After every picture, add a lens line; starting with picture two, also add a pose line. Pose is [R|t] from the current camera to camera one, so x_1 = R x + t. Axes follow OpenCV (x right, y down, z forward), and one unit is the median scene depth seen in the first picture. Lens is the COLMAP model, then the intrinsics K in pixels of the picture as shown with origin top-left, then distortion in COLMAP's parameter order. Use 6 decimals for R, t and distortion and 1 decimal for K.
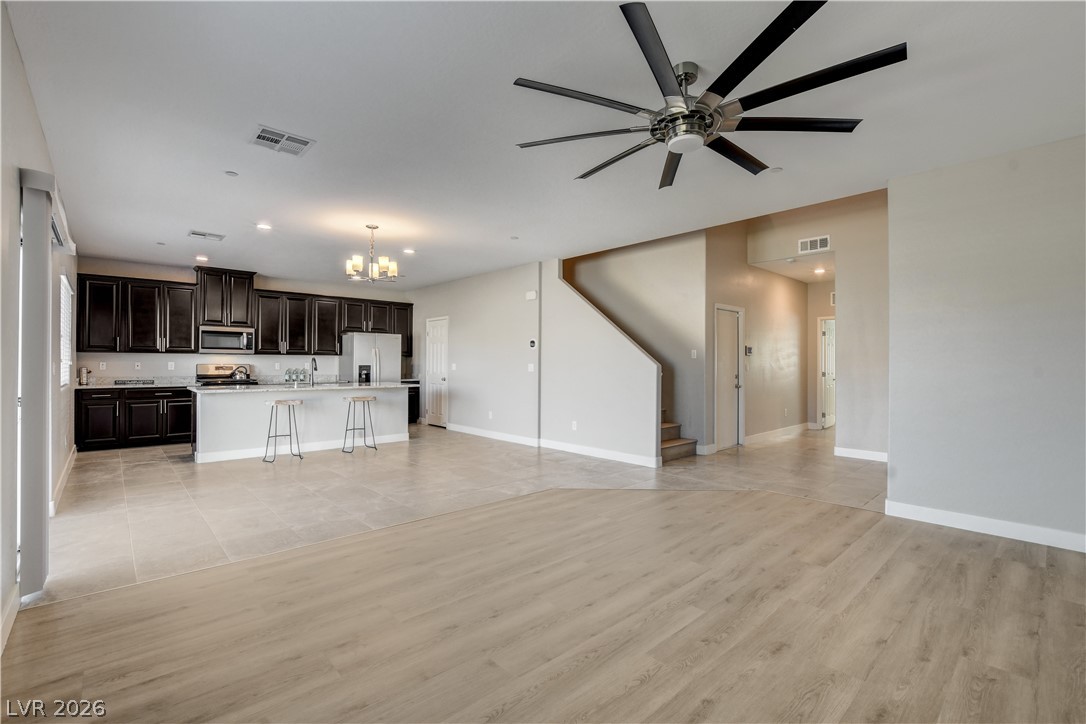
lens RADIAL K [[481.5, 0, 537.9], [0, 481.5, 362.7], [0, 0, 1]] dist [-0.022178, 0.000550]
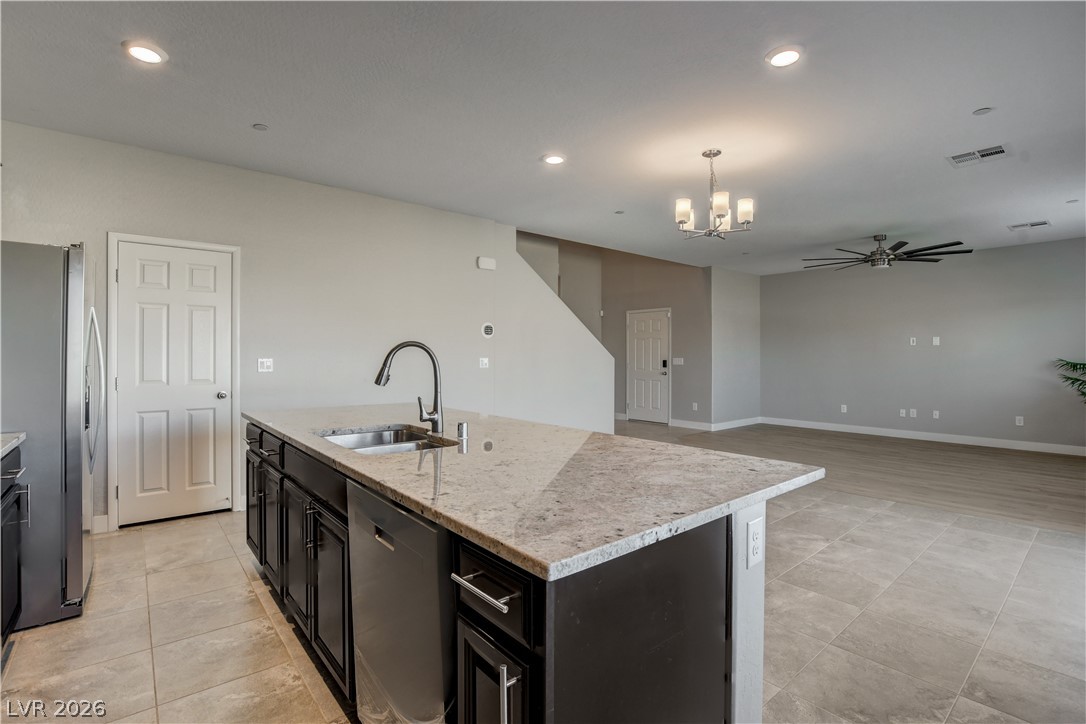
lens RADIAL K [[503.8, 0, 546.2], [0, 503.8, 356.8], [0, 0, 1]] dist [-0.026086, 0.000384]
pose [[0.029595, -0.005413, 0.999547, -0.859692], [-0.005723, 0.999968, 0.005585, -0.003933], [-0.999546, -0.005885, 0.029563, 0.992361]]
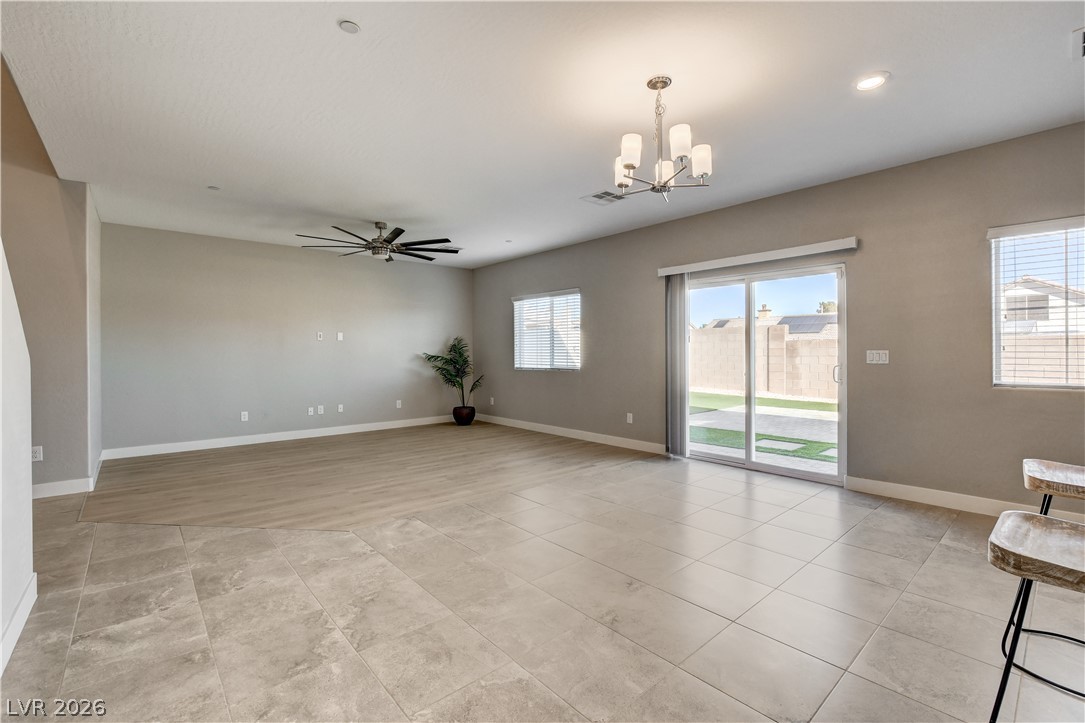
lens RADIAL K [[470.5, 0, 538.1], [0, 470.5, 354.3], [0, 0, 1]] dist [-0.012413, -0.000044]
pose [[-0.999811, -0.000868, 0.019398, -0.185290], [-0.000896, 0.999999, -0.001423, 0.004255], [-0.019397, -0.001440, -0.999811, 1.226554]]
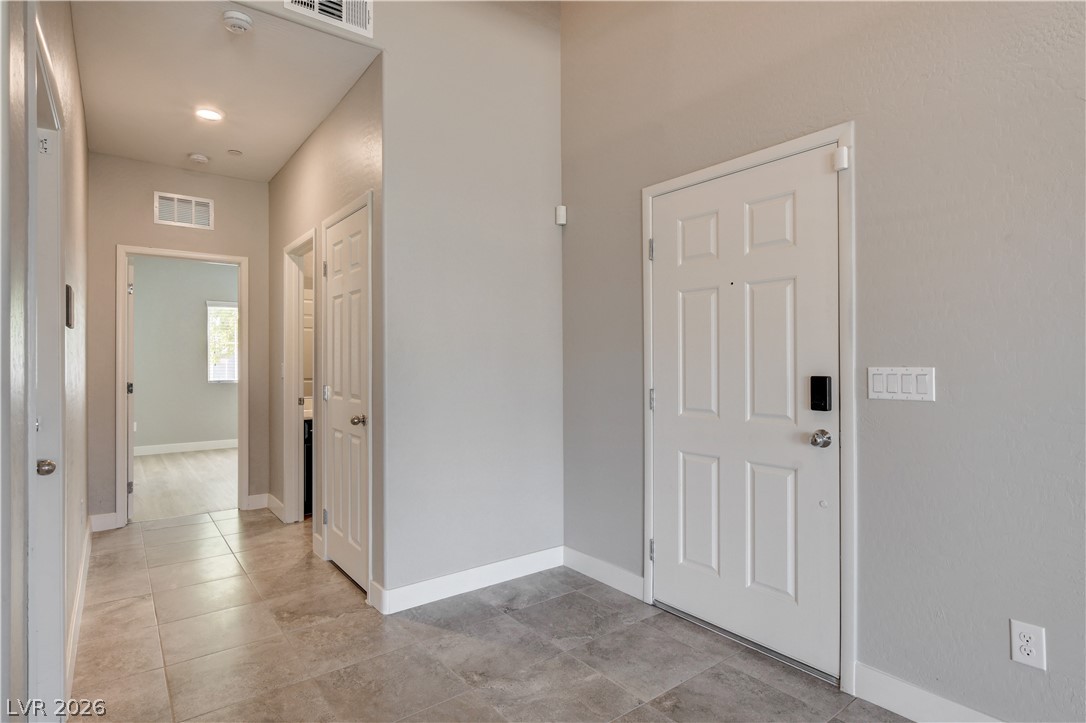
lens RADIAL K [[561.7, 0, 543.0], [0, 561.7, 361.5], [0, 0, 1]] dist [-0.001778, -0.000429]
pose [[0.085920, -0.007059, 0.996277, 0.205840], [0.004301, 0.999968, 0.006714, 0.000163], [-0.996293, 0.003709, 0.085948, 0.838404]]
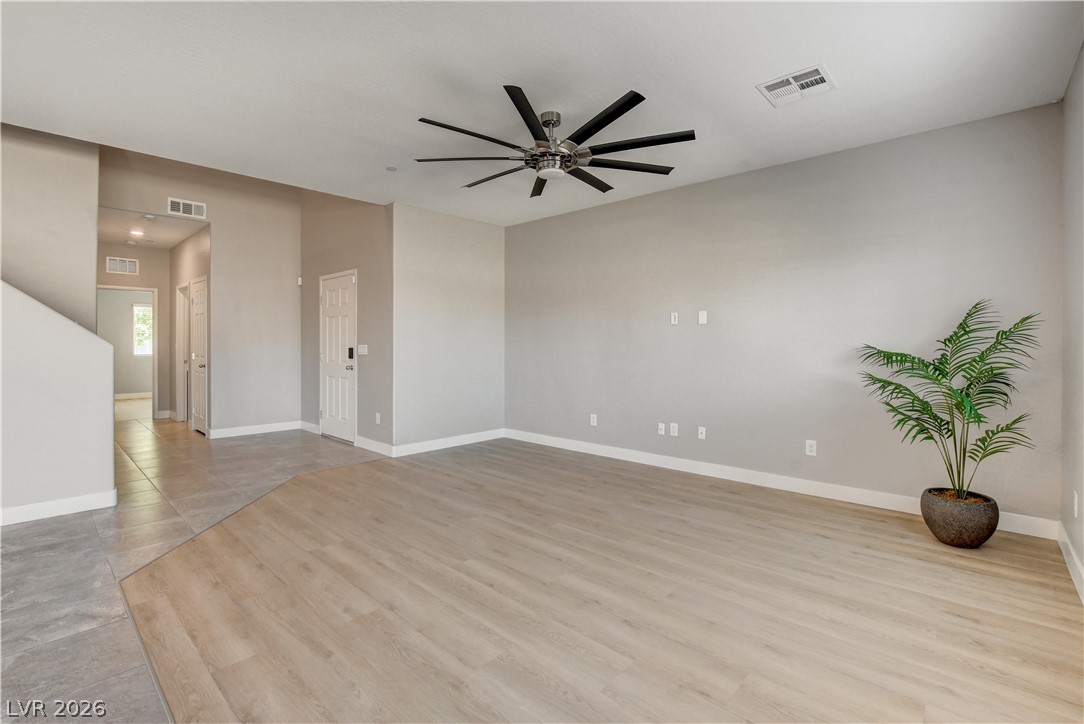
lens RADIAL K [[483.4, 0, 541.4], [0, 483.4, 352.8], [0, 0, 1]] dist [-0.028174, 0.000372]
pose [[-0.091254, -0.021951, 0.995586, -0.376594], [-0.005765, 0.999752, 0.021515, -0.000930], [-0.995811, -0.003776, -0.091358, 0.431488]]
